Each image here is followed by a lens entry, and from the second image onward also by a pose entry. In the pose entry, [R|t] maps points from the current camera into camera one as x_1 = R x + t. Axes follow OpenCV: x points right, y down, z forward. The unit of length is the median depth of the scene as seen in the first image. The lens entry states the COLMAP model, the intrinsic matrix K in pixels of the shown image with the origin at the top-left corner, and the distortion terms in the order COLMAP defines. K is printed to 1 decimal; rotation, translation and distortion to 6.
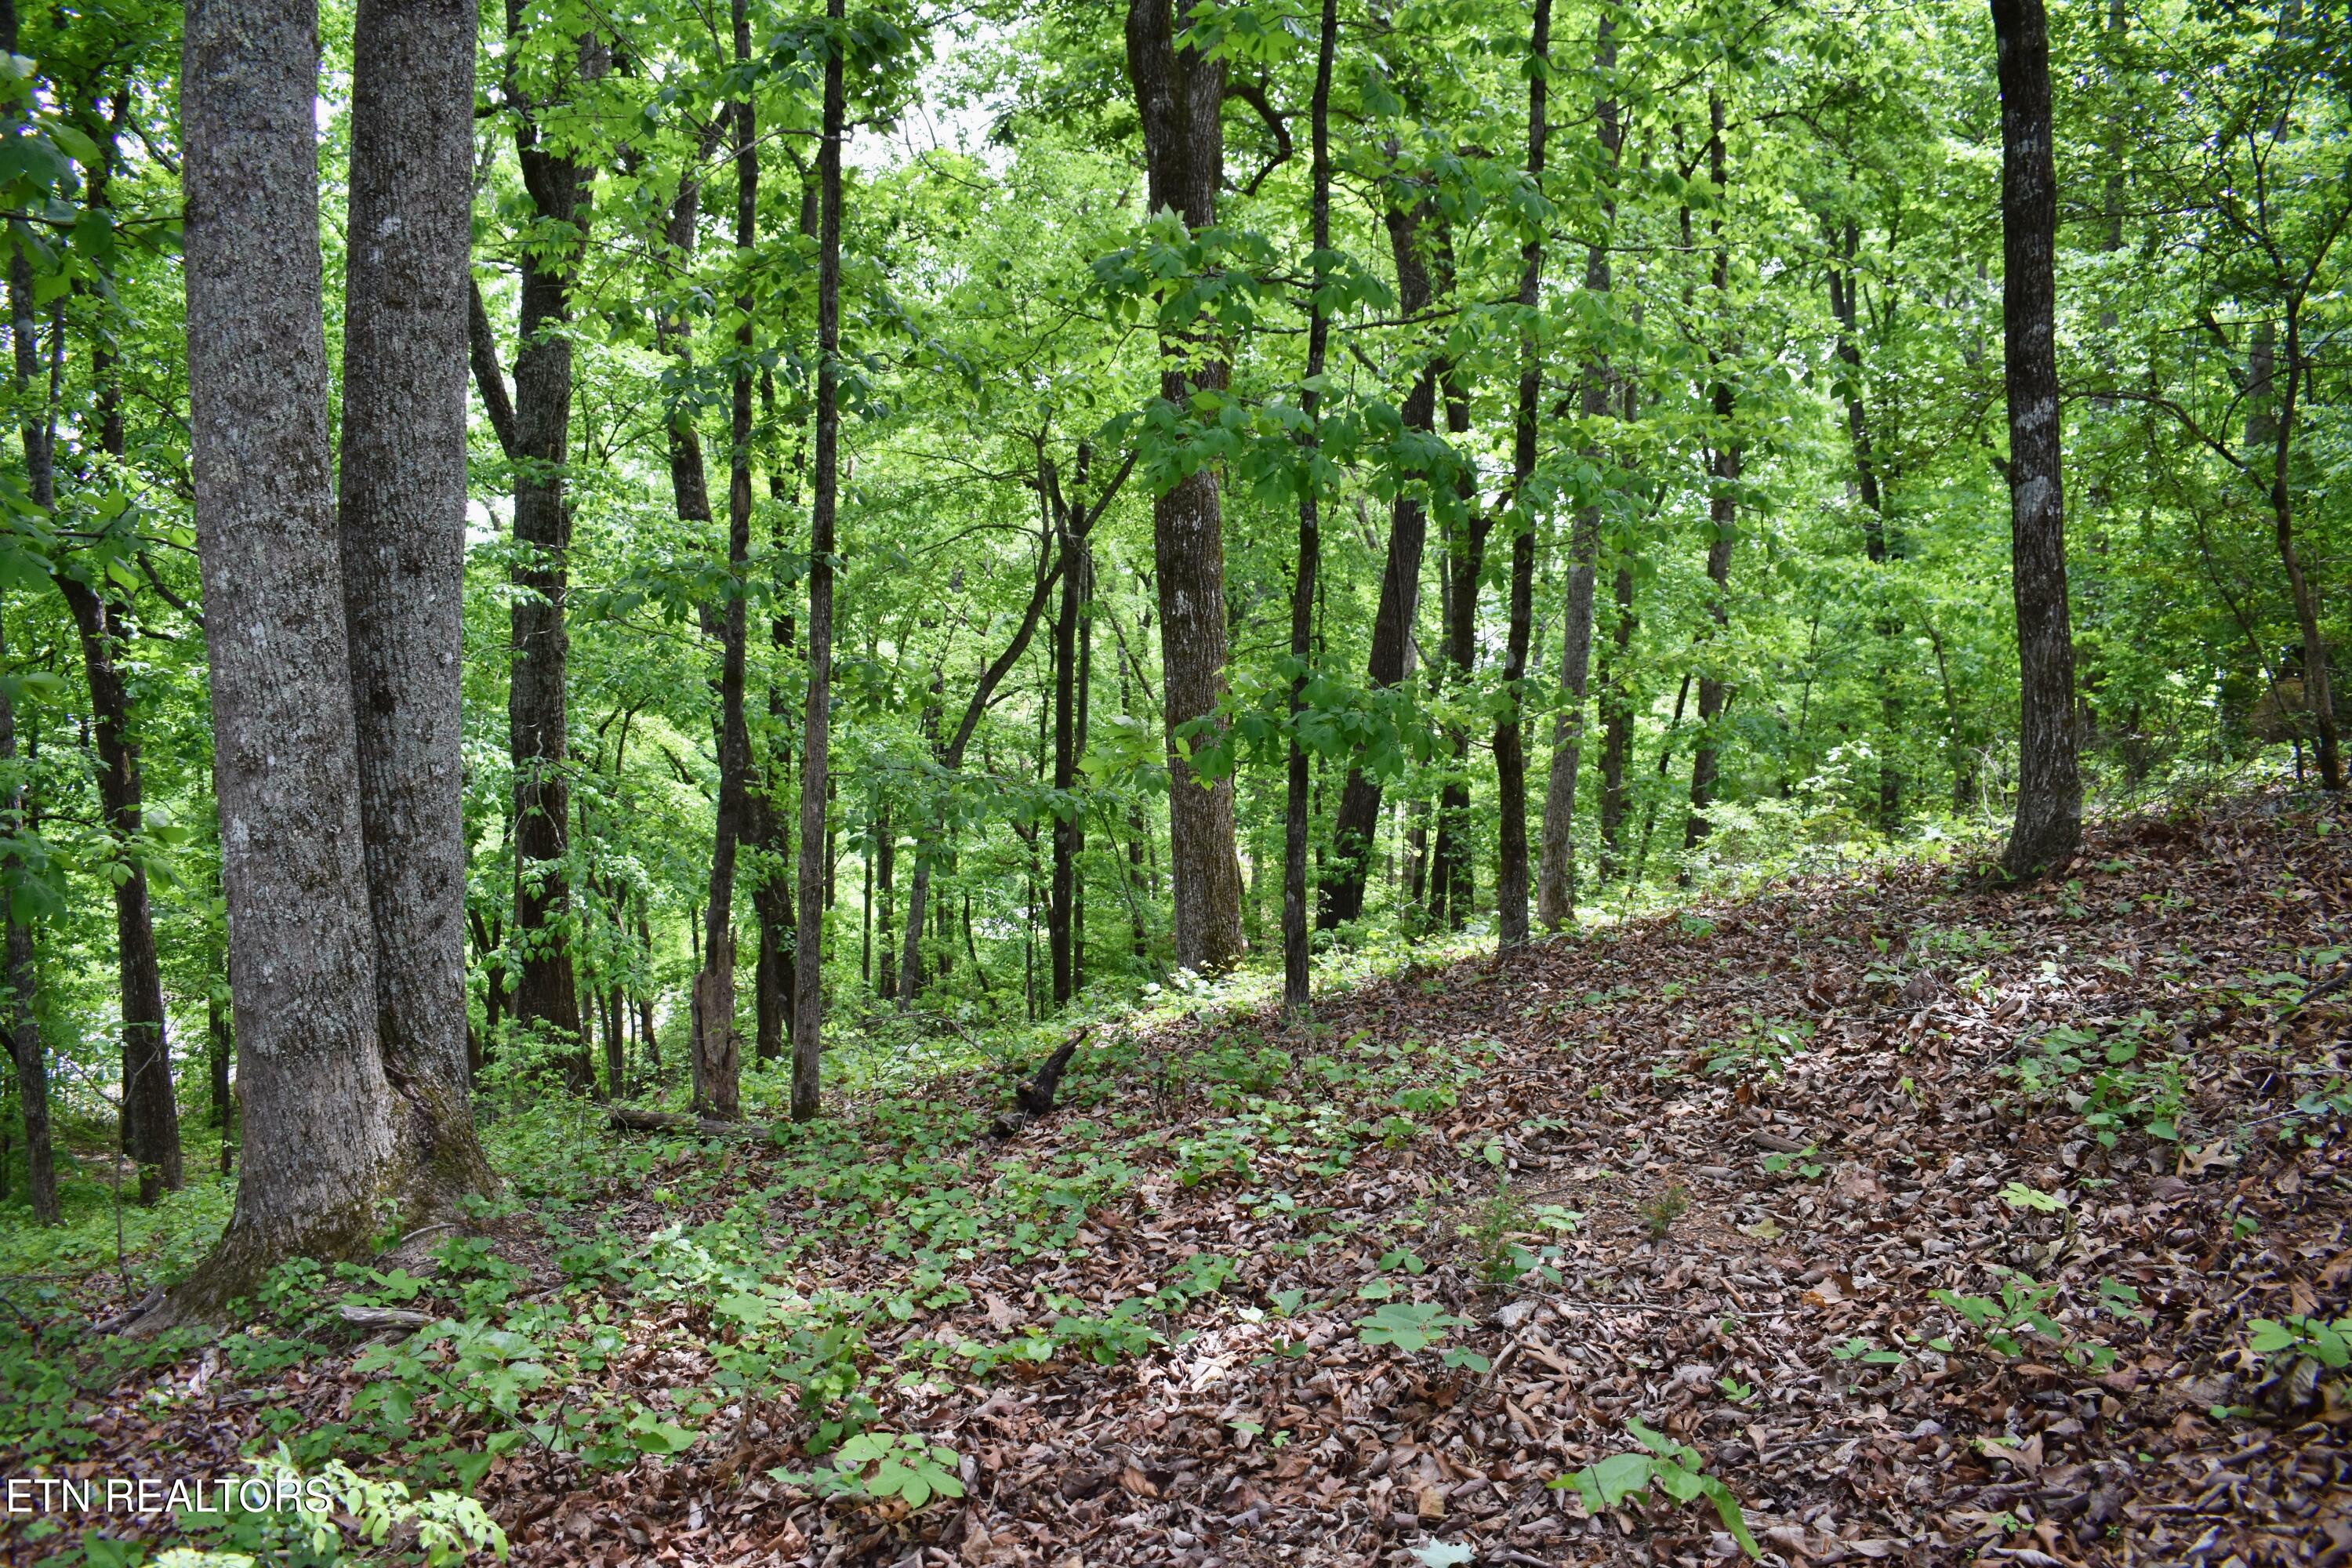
lens RADIAL K [[1836.6, 0, 1179.9], [0, 1836.6, 783.2], [0, 0, 1]] dist [-0.096792, 0.017493]
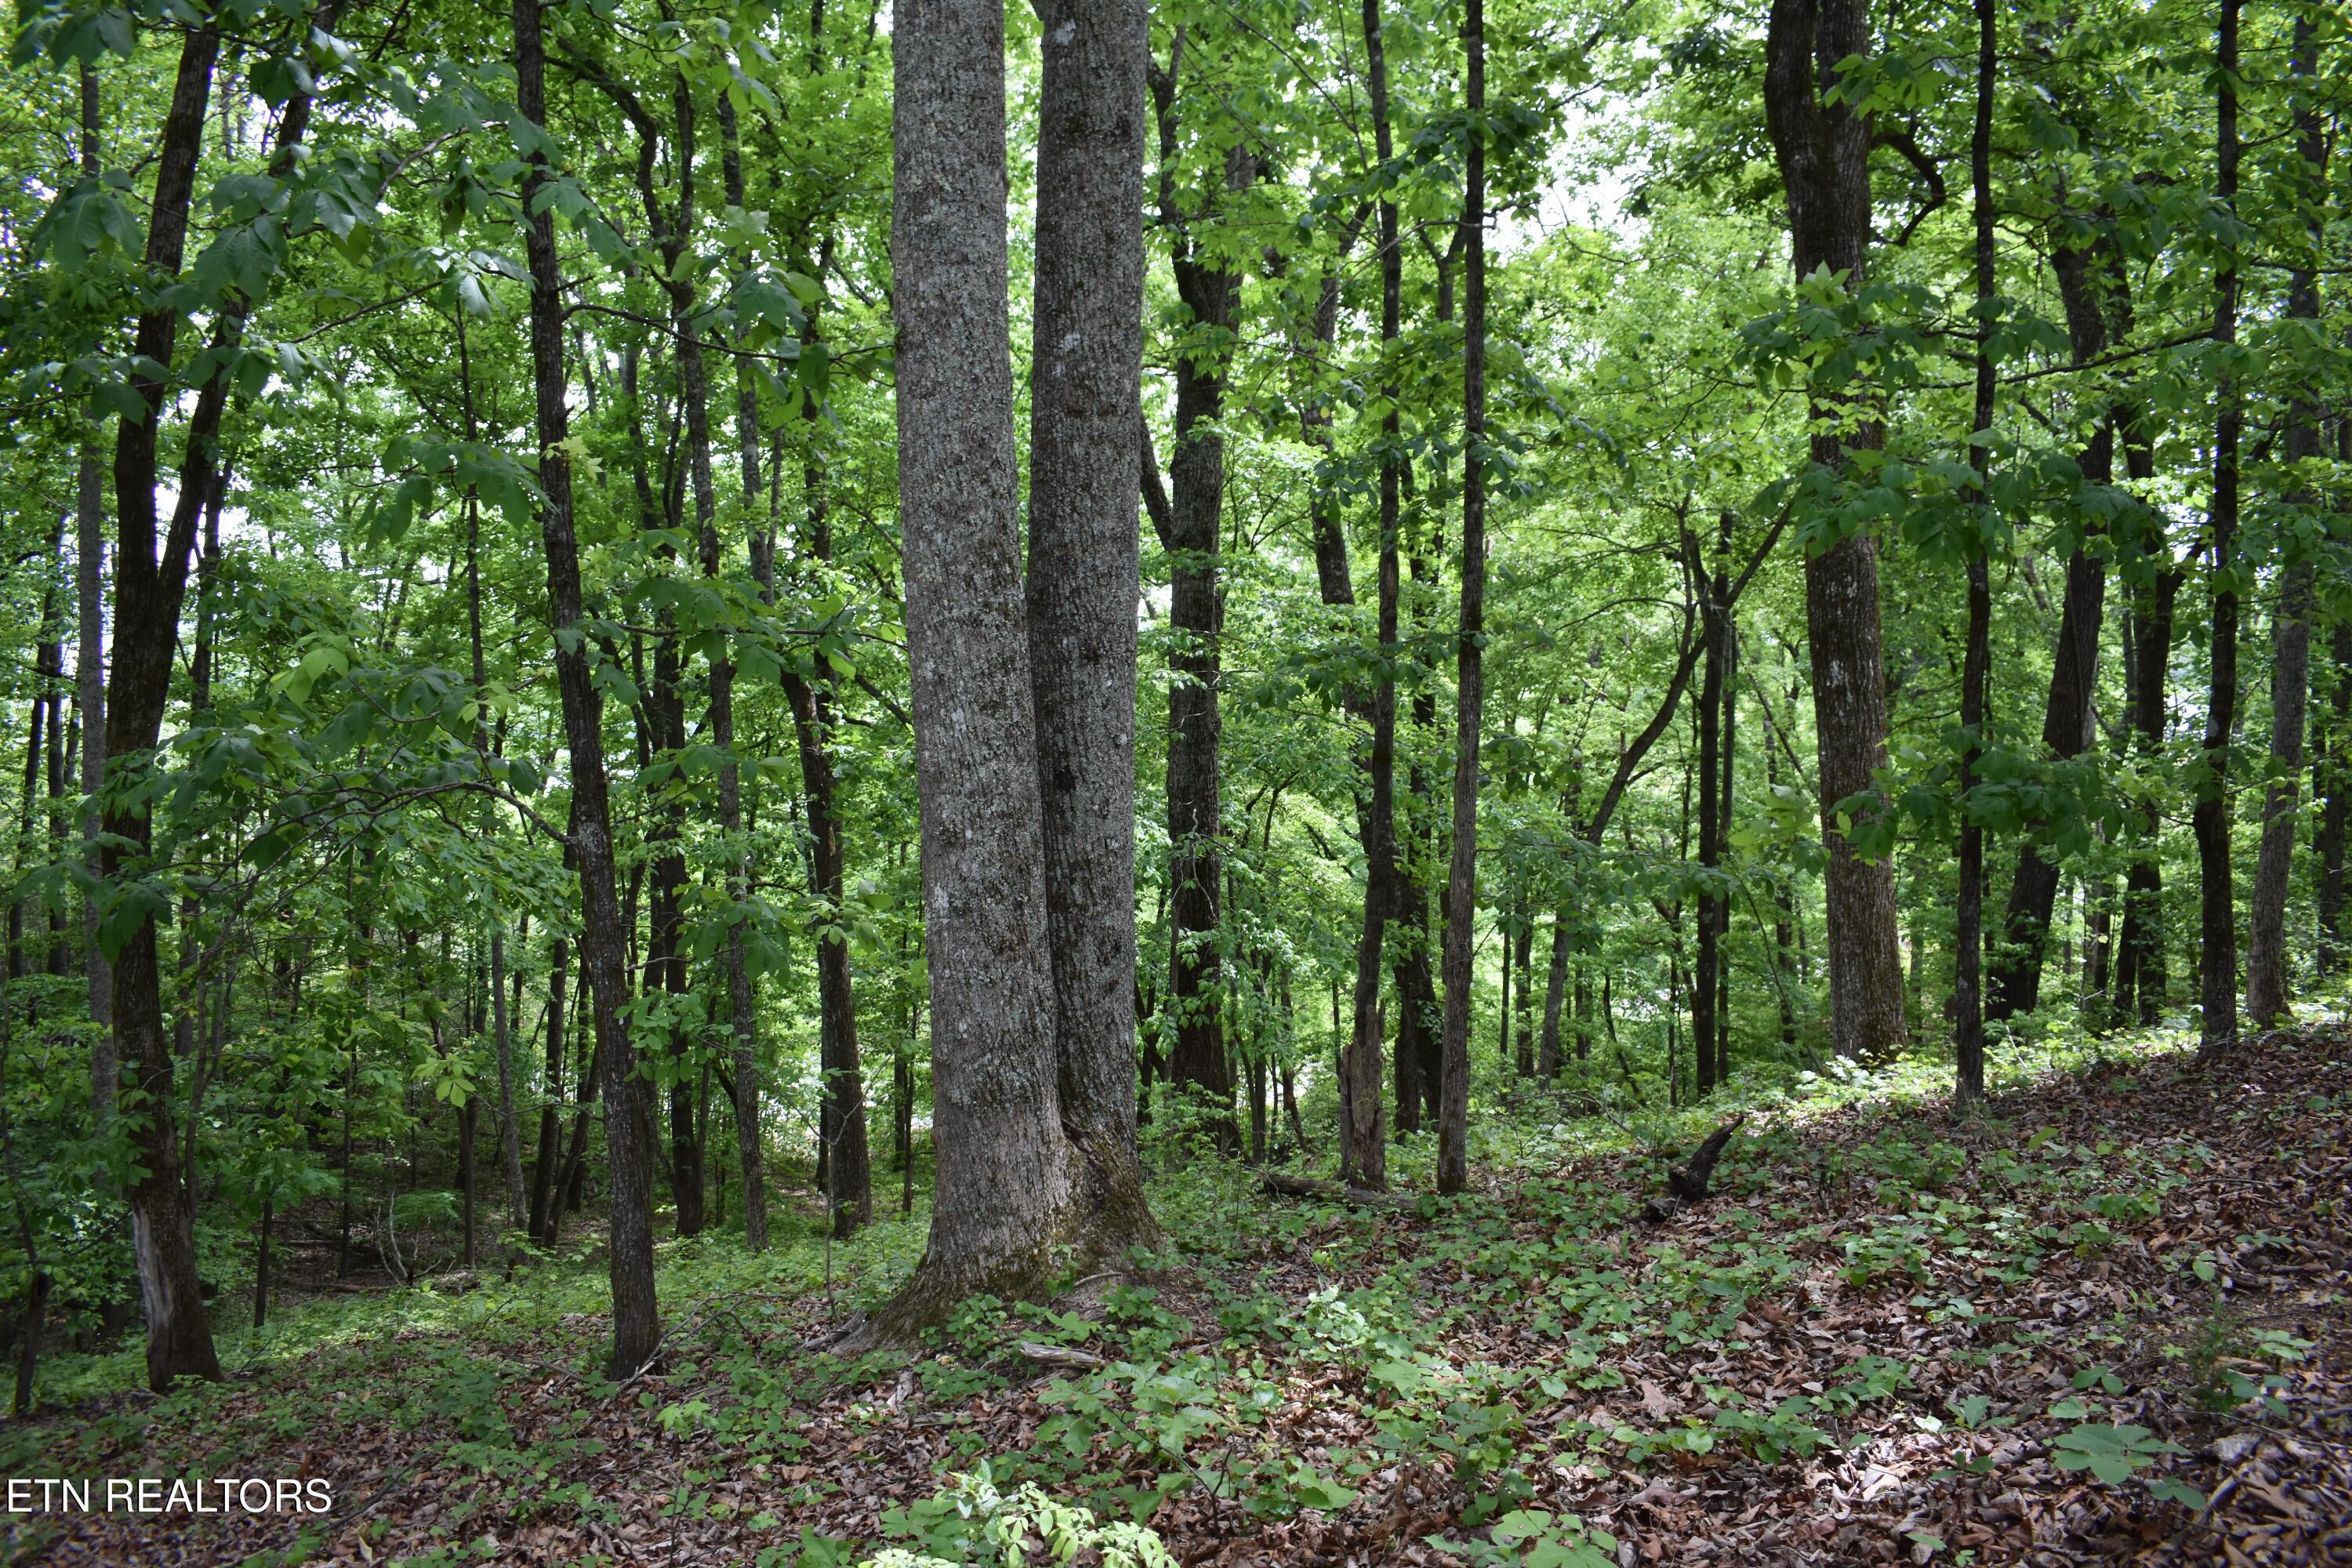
lens RADIAL K [[1836.6, 0, 1179.9], [0, 1836.6, 783.2], [0, 0, 1]] dist [-0.096792, 0.017493]
pose [[0.941491, -0.006258, -0.336980, -0.003090], [-0.007986, 0.999133, -0.040868, 0.000321], [0.336944, 0.041168, 0.940624, -0.003427]]
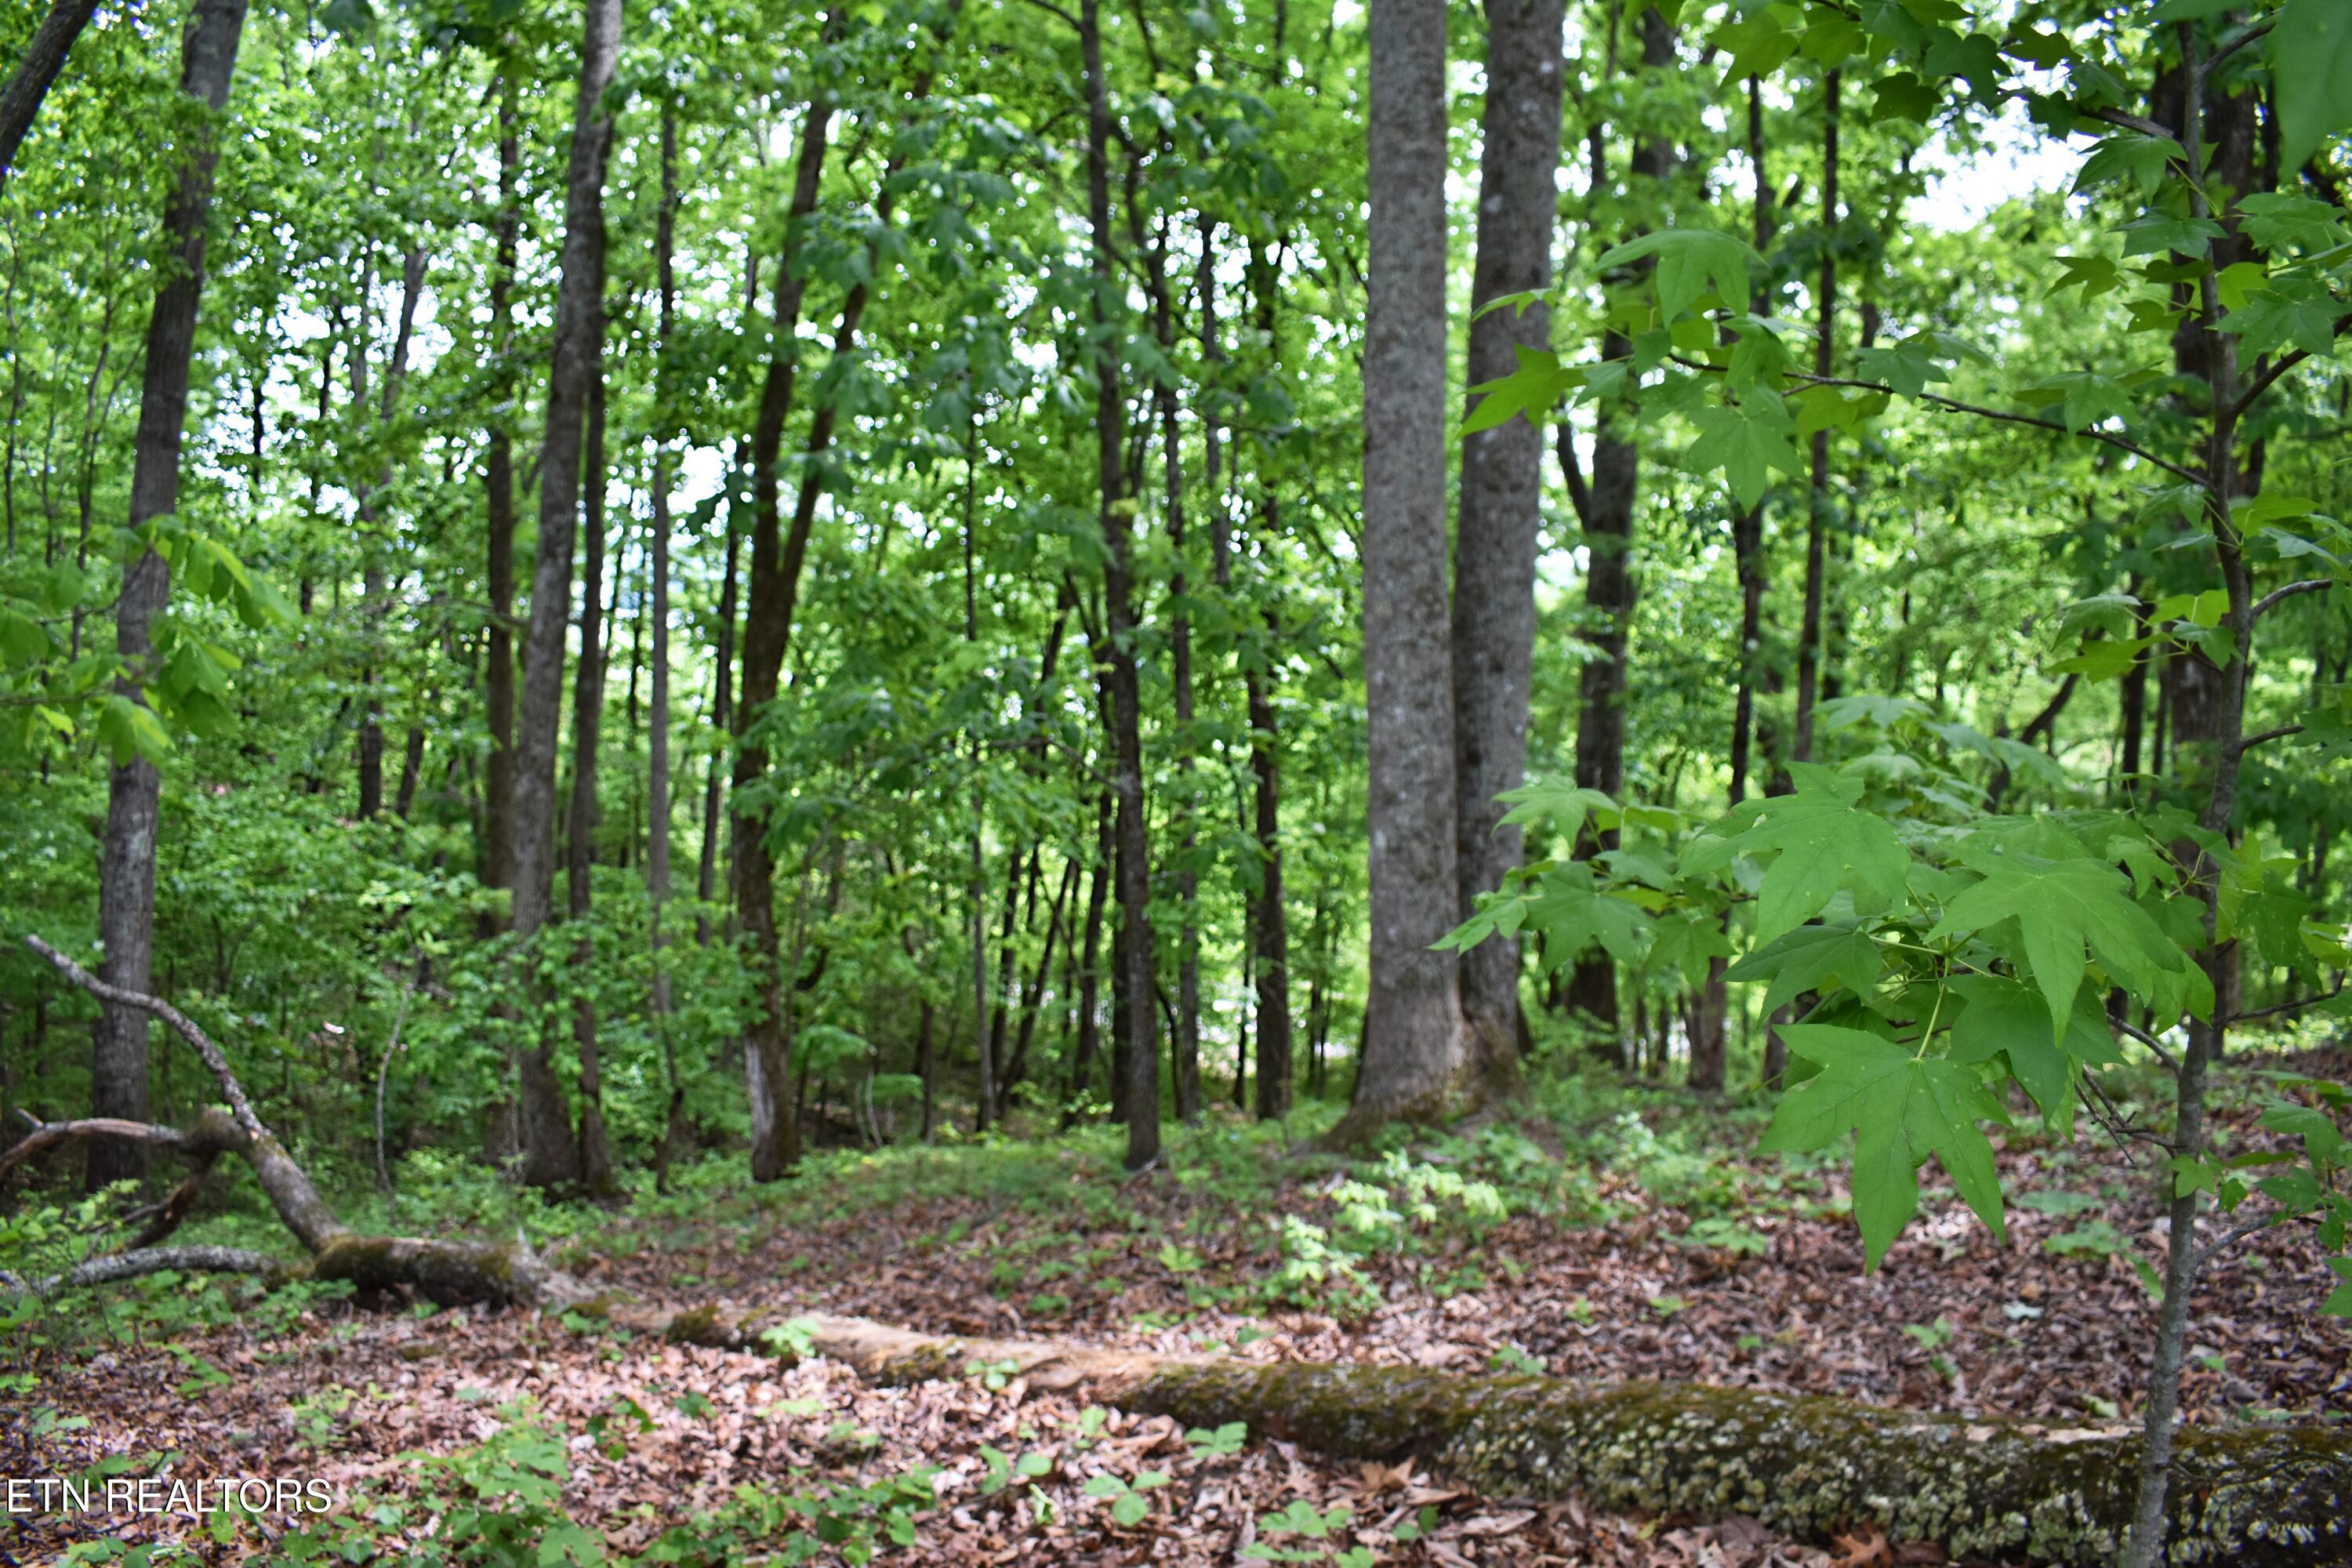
lens RADIAL K [[1833.7, 0, 1174.3], [0, 1833.7, 786.6], [0, 0, 1]] dist [-0.098924, 0.021555]
pose [[0.838151, 0.044580, -0.543613, 0.064595], [-0.052790, 0.998605, 0.000499, -0.003766], [0.542877, 0.028279, 0.839336, -0.150527]]
